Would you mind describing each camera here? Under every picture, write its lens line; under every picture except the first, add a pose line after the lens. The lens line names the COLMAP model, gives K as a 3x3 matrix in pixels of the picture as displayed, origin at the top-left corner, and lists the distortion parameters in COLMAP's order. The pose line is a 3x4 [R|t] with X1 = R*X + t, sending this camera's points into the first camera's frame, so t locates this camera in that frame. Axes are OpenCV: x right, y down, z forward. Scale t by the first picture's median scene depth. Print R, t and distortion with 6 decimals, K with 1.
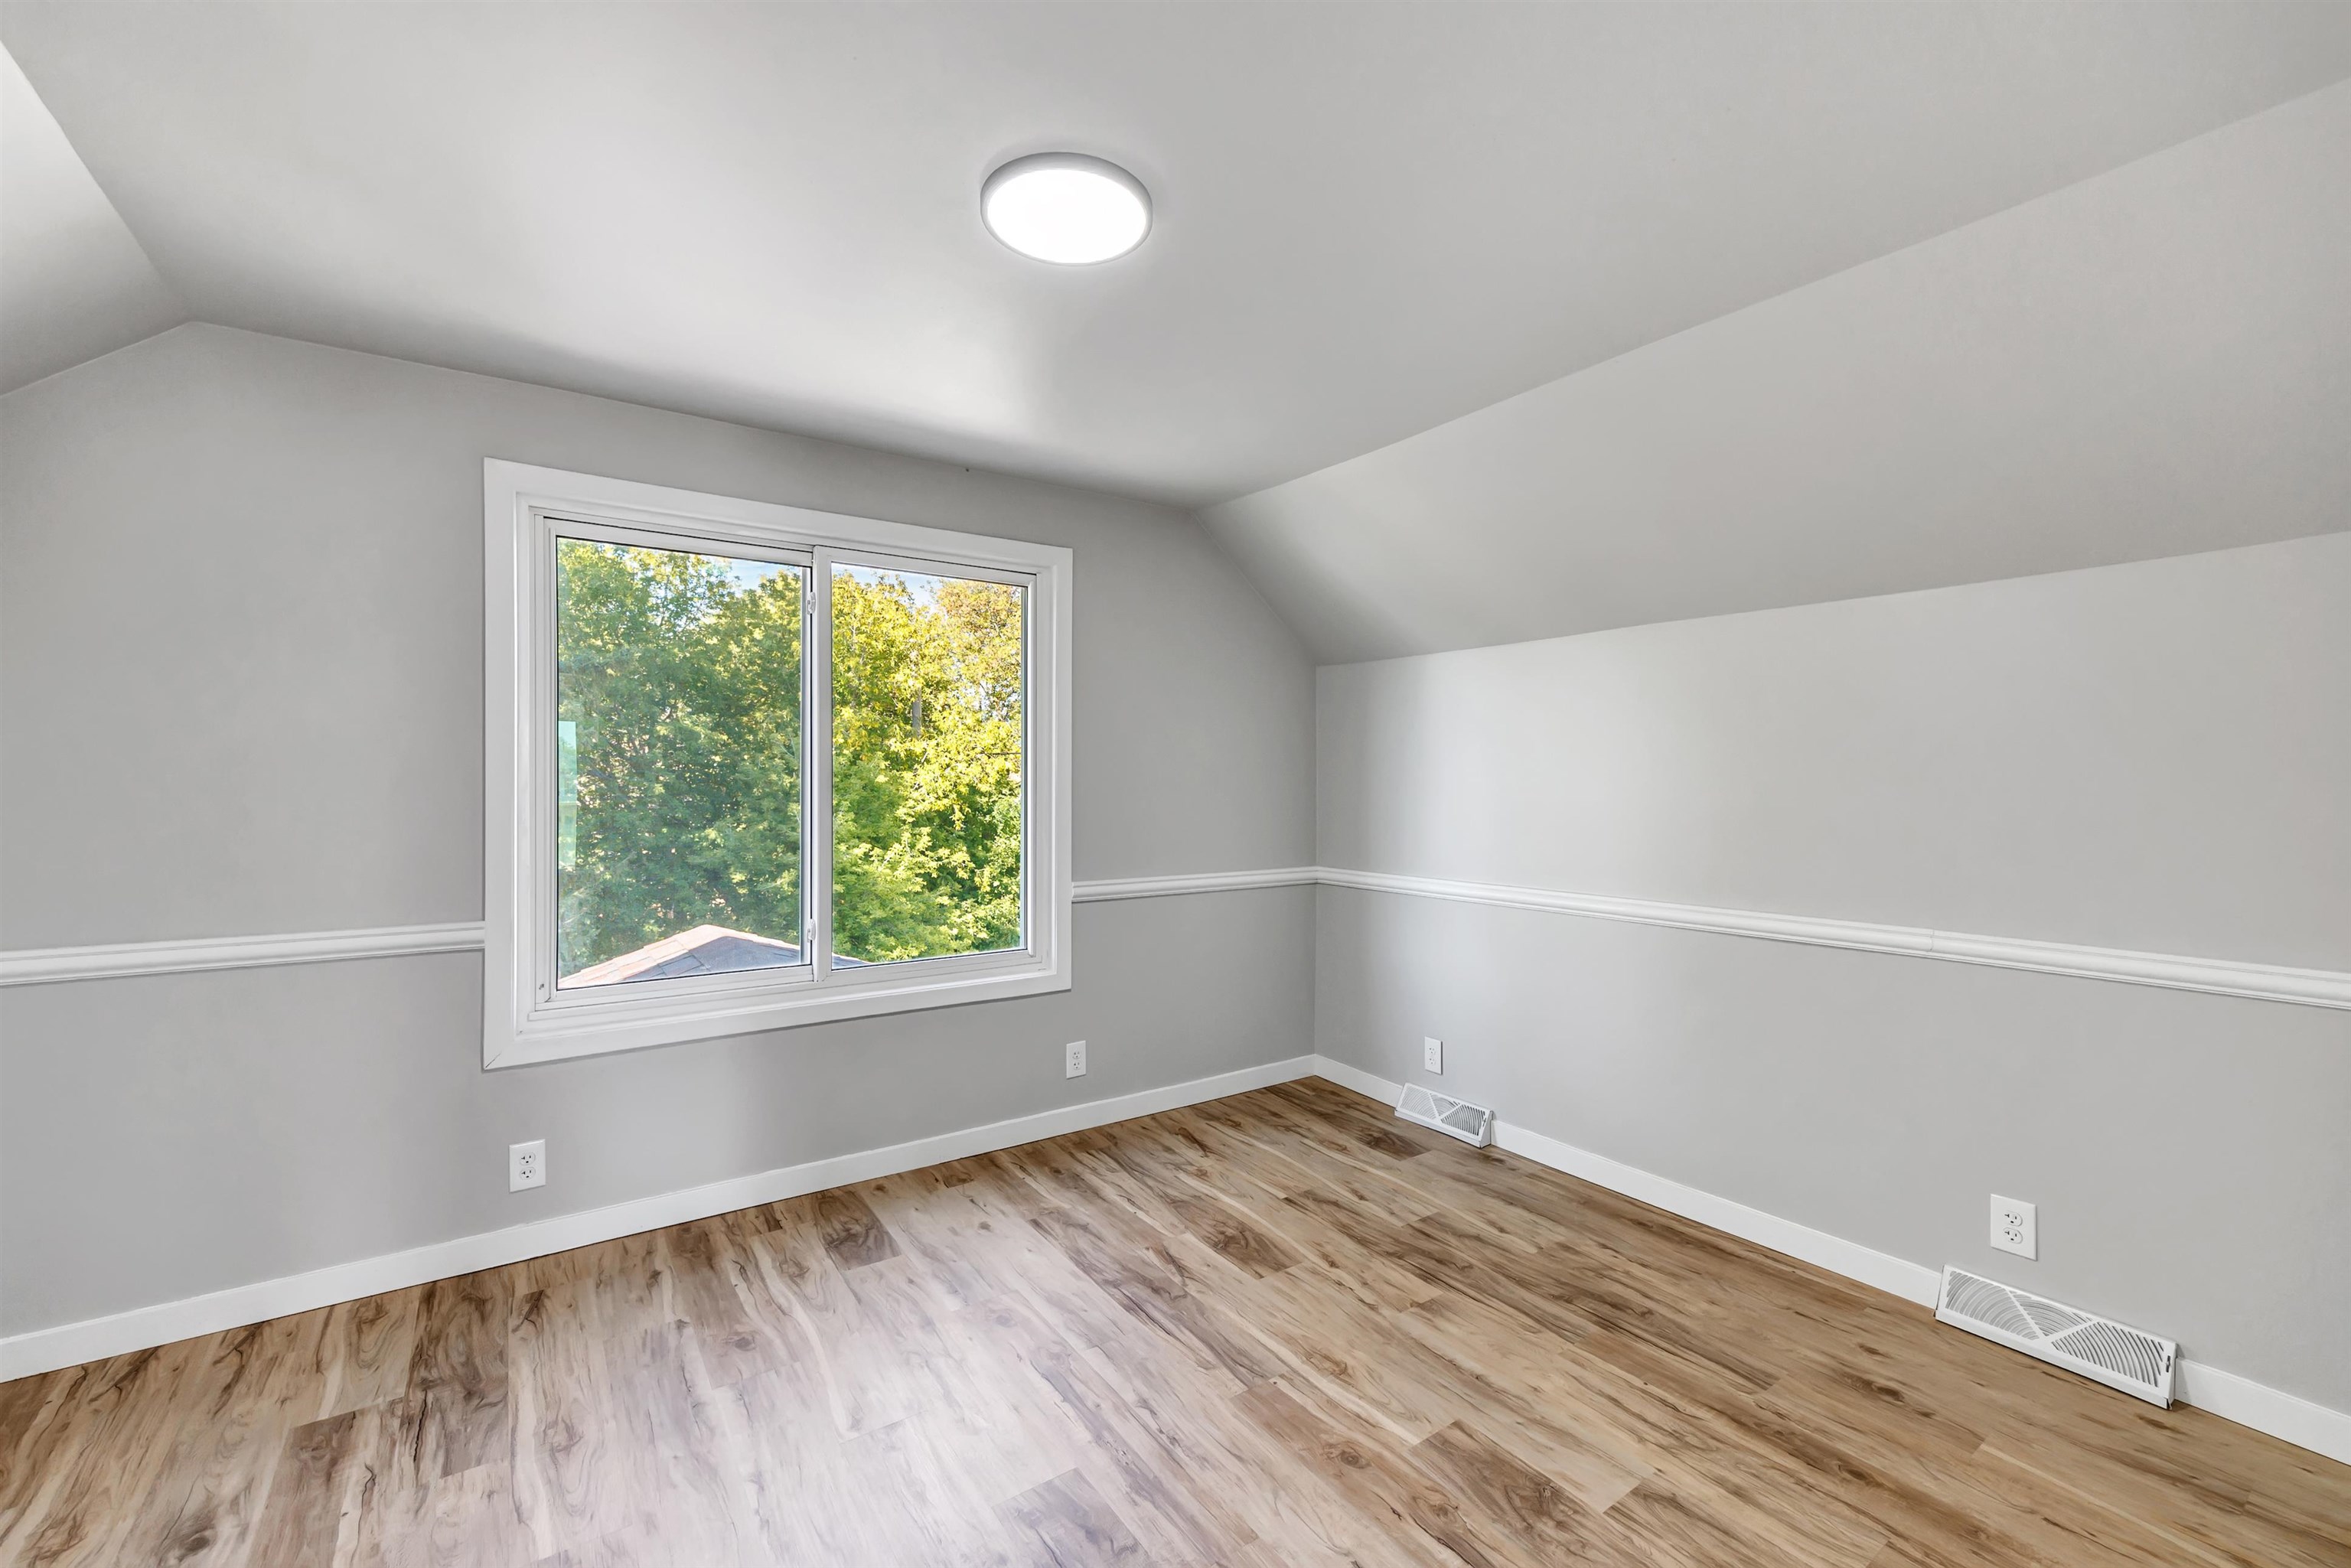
lens RADIAL K [[955.8, 0, 1175.3], [0, 955.8, 777.6], [0, 0, 1]] dist [-0.002161, 0.000549]
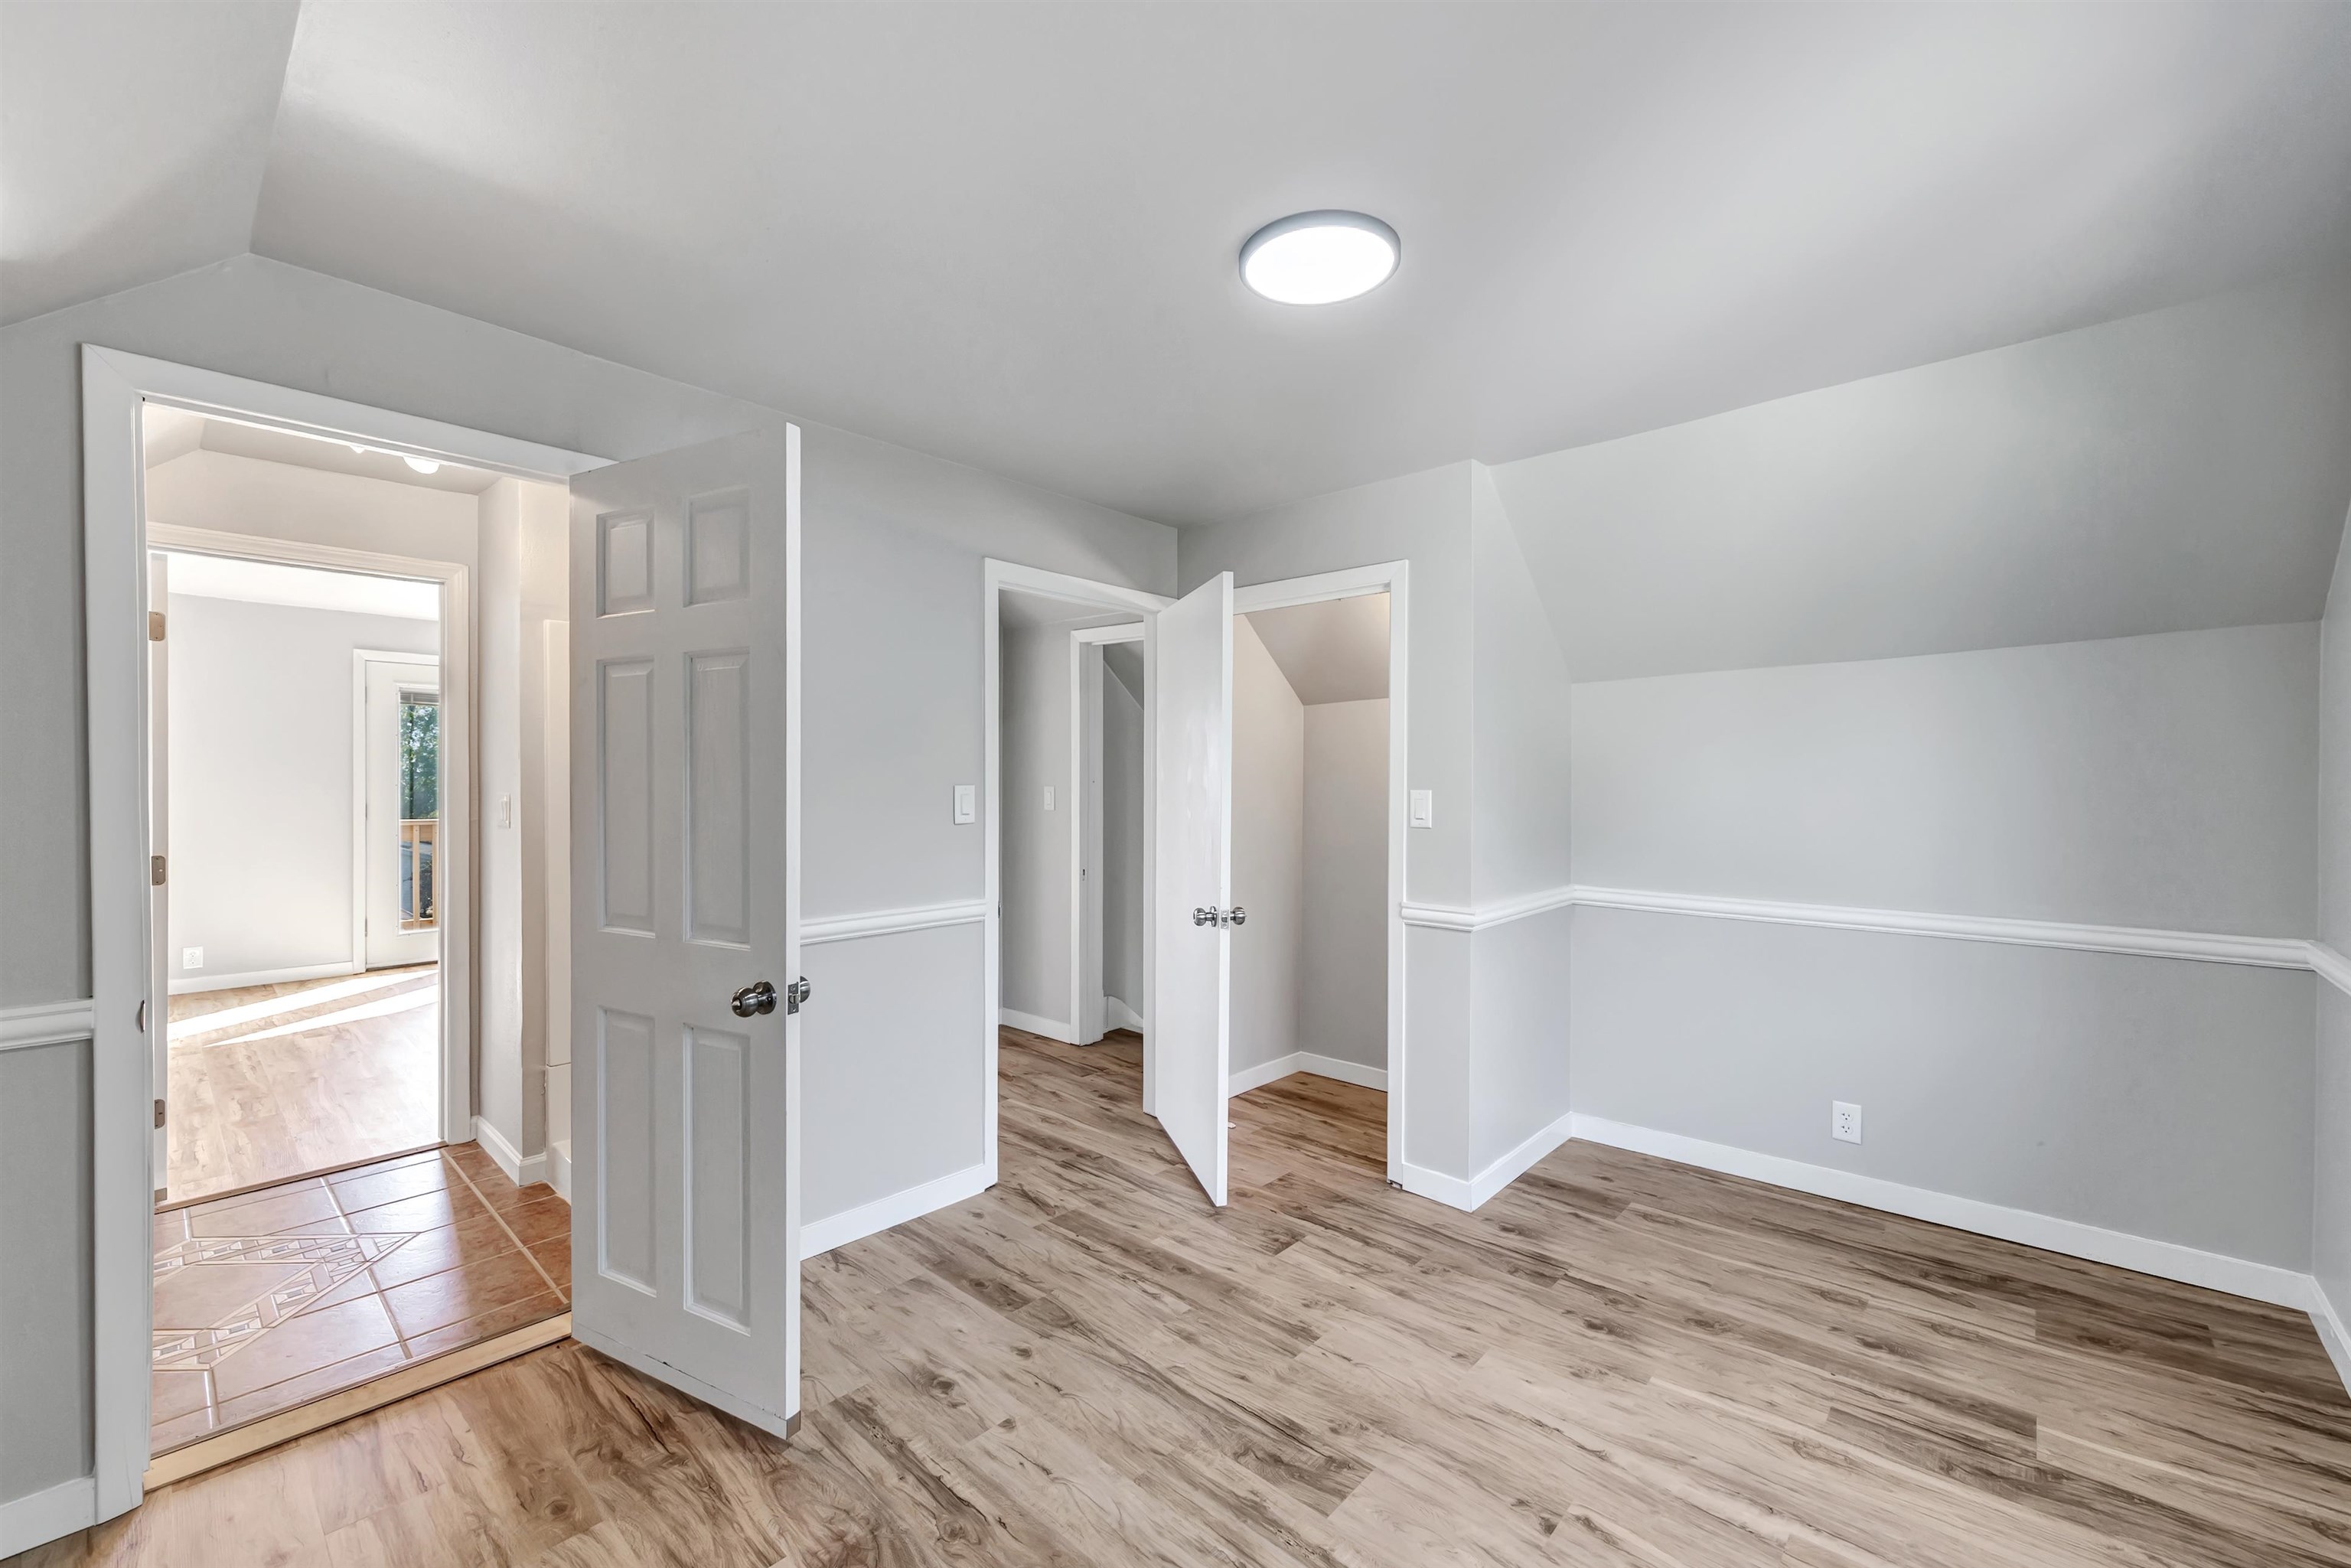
lens RADIAL K [[955.8, 0, 1174.0], [0, 955.8, 785.9], [0, 0, 1]] dist [-0.002161, 0.000549]
pose [[-0.975607, -0.007261, -0.219405, 0.274428], [-0.009628, 0.999906, 0.009722, -0.025066], [0.219314, 0.011598, -0.975585, 1.968667]]
